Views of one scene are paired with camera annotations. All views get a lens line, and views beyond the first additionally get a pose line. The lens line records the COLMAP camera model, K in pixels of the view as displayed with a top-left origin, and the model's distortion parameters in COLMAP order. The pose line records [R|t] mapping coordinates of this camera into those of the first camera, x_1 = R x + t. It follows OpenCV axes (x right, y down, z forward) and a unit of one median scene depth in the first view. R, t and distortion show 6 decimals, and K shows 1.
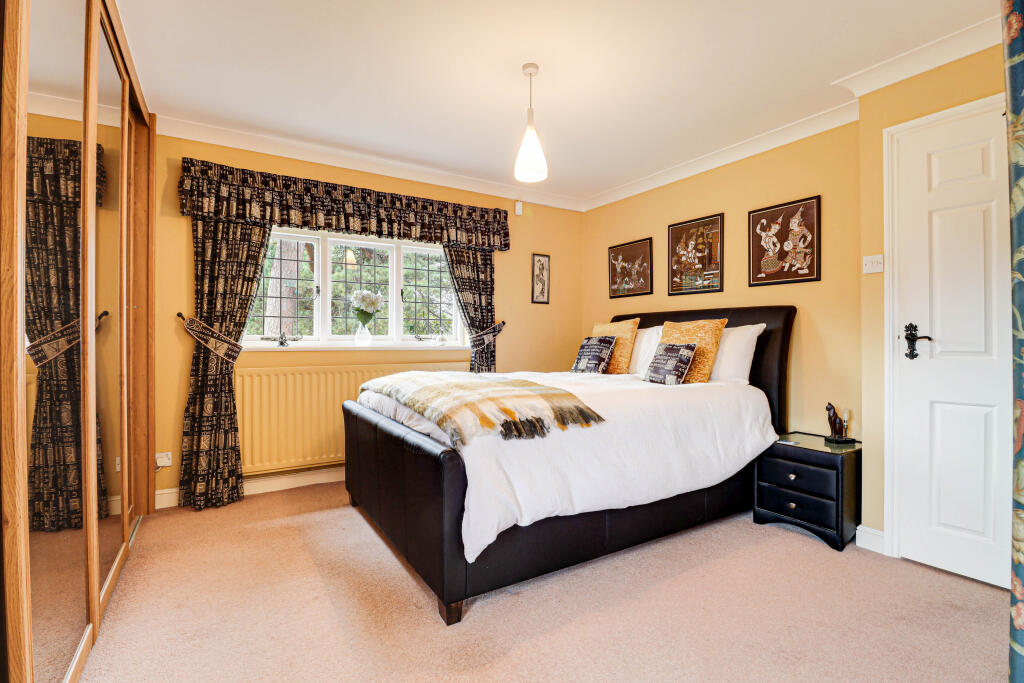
lens RADIAL K [[499.2, 0, 517.4], [0, 499.2, 347.1], [0, 0, 1]] dist [-0.017686, -0.009082]
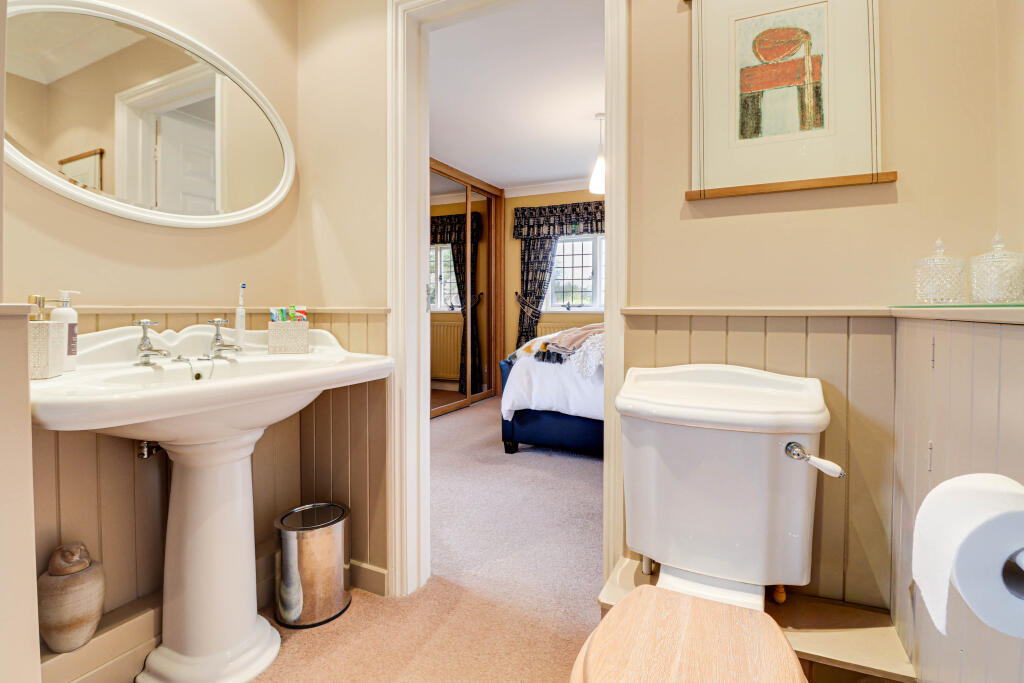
lens RADIAL K [[488.5, 0, 512.8], [0, 488.5, 320.4], [0, 0, 1]] dist [-0.016028, -0.000090]
pose [[0.525867, 0.011356, -0.850491, 0.849675], [-0.006939, 0.999935, 0.009061, 0.019380], [0.850538, 0.001137, 0.525912, 0.030517]]
